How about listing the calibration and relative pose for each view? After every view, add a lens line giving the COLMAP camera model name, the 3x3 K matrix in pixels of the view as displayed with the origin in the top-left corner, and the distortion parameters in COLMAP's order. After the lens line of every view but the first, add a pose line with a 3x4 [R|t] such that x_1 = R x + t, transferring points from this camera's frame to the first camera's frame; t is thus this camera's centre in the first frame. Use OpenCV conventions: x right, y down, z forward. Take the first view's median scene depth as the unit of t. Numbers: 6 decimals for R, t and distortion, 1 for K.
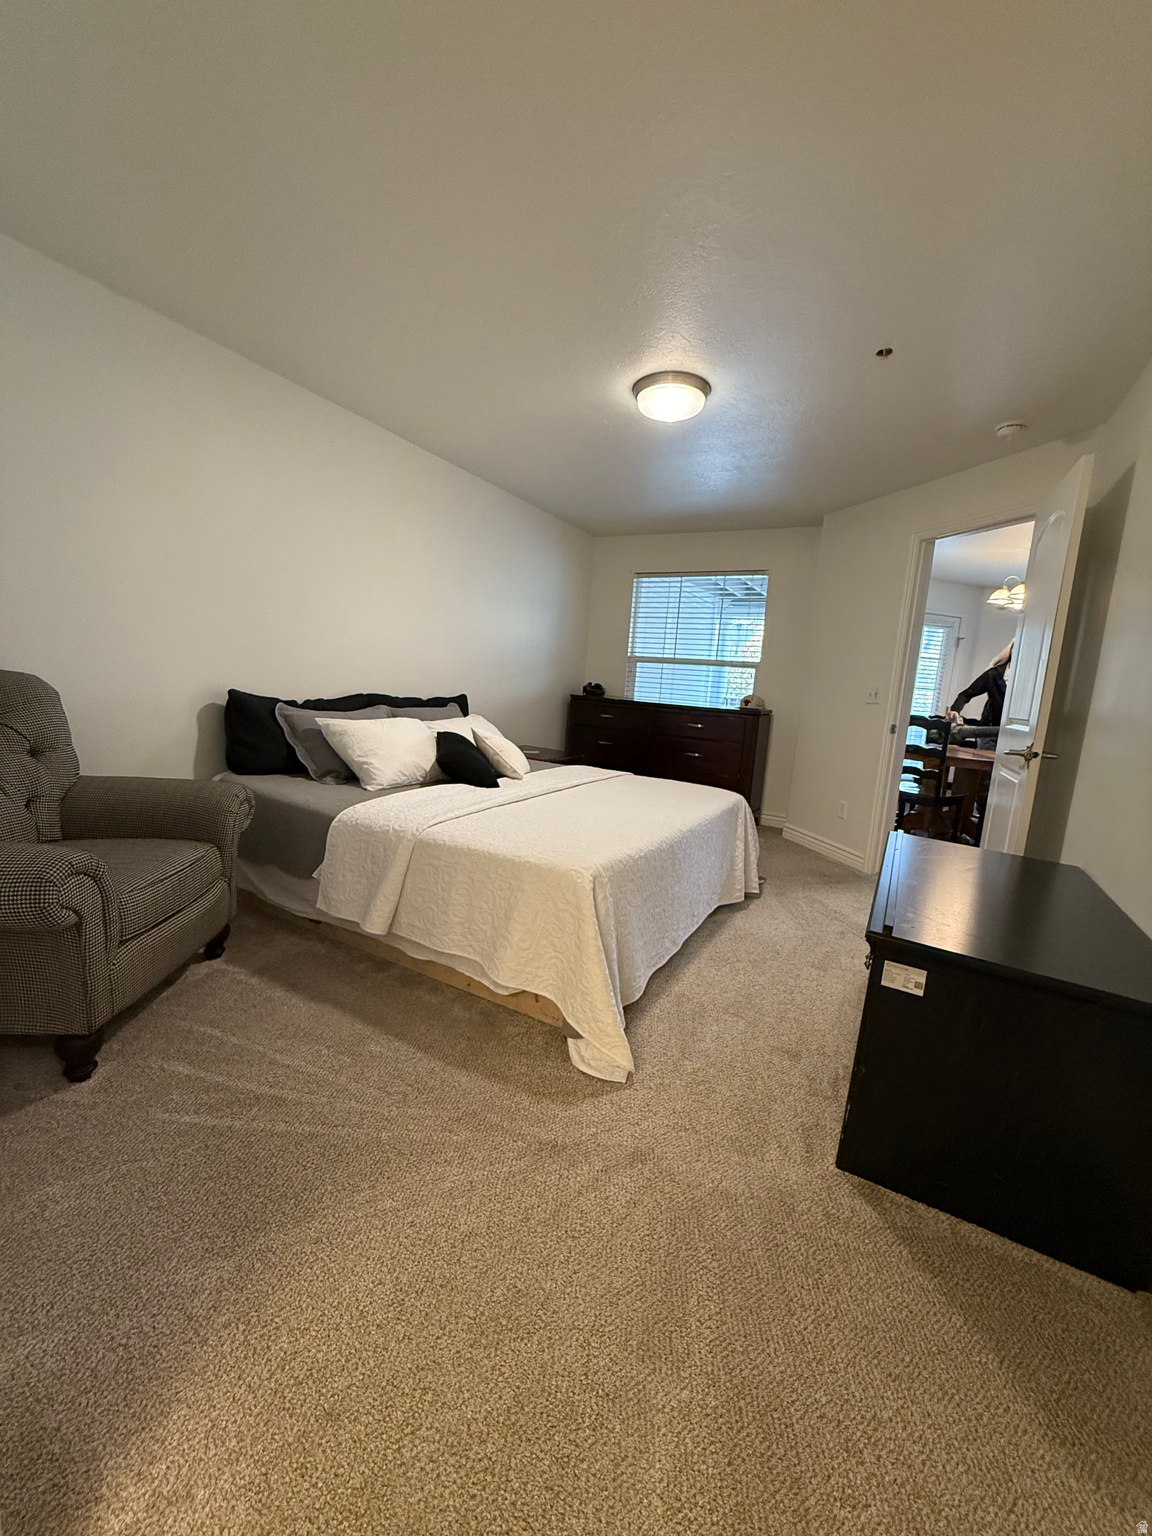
lens RADIAL K [[612.7, 0, 575.5], [0, 612.7, 765.7], [0, 0, 1]] dist [-0.000565, 0.000441]
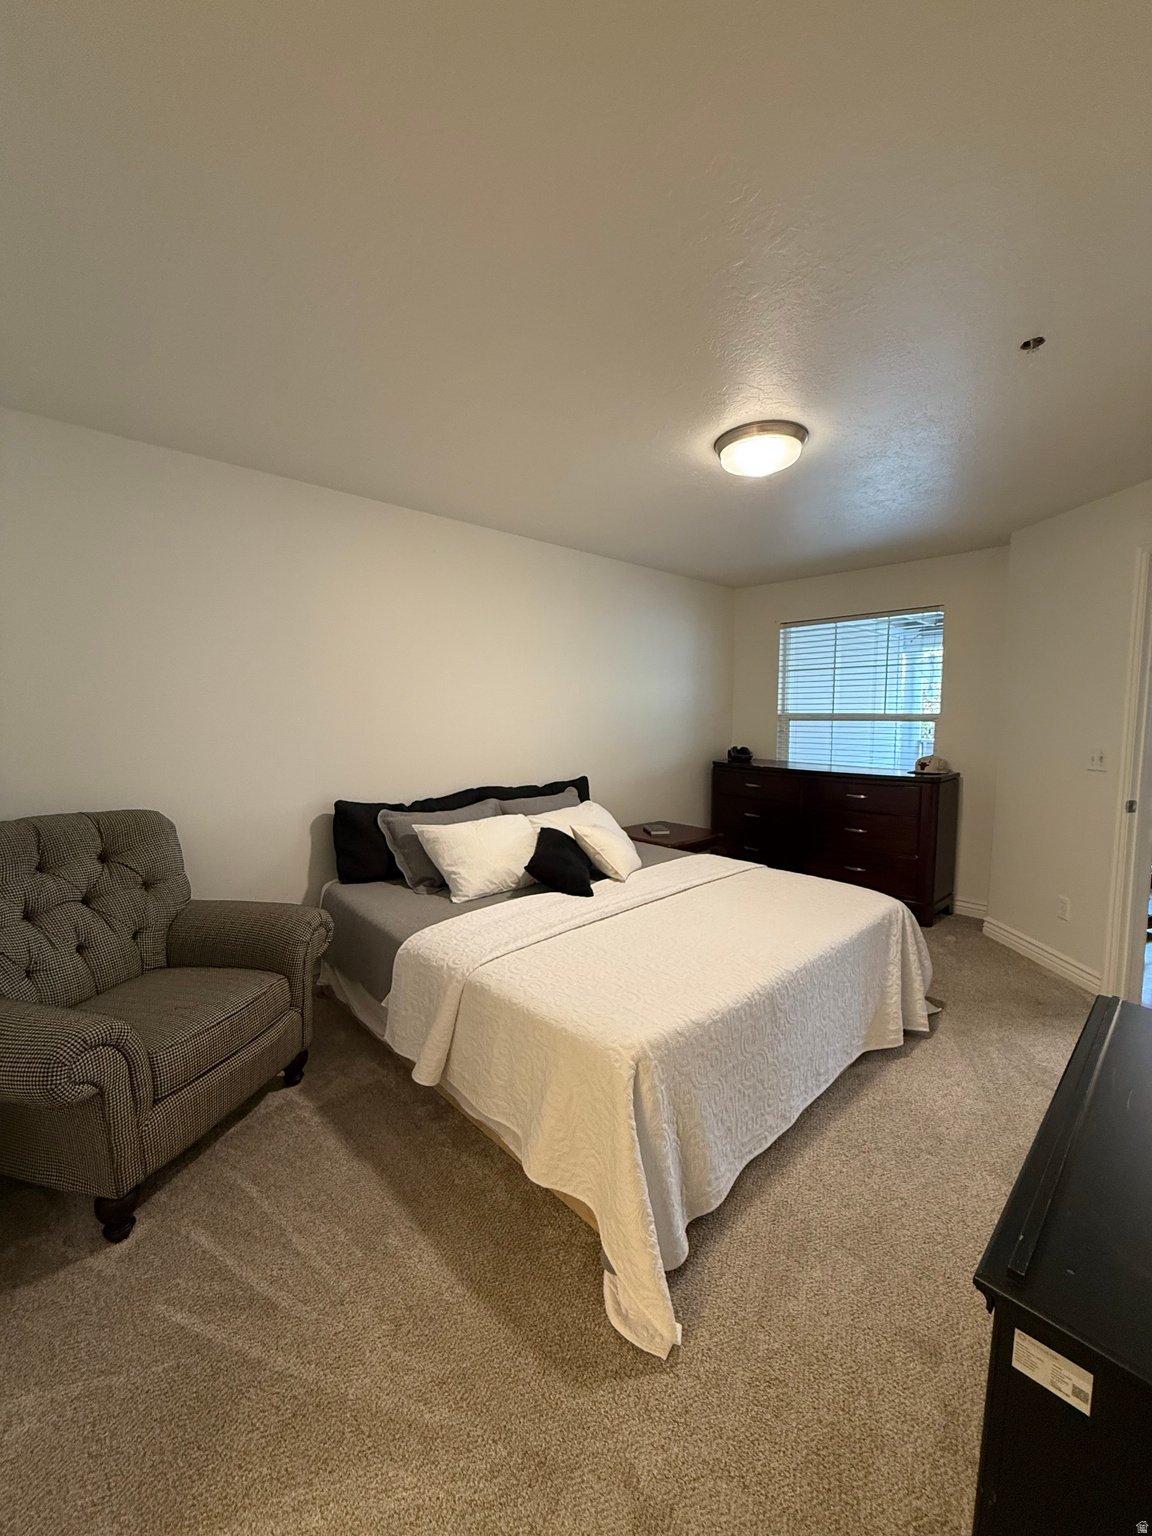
lens RADIAL K [[612.7, 0, 576.7], [0, 612.7, 766.7], [0, 0, 1]] dist [-0.000565, 0.000441]
pose [[0.952293, -0.044570, -0.301912, 0.178399], [0.025681, 0.997473, -0.066249, -0.126214], [0.304102, 0.055335, 0.951031, 0.152588]]
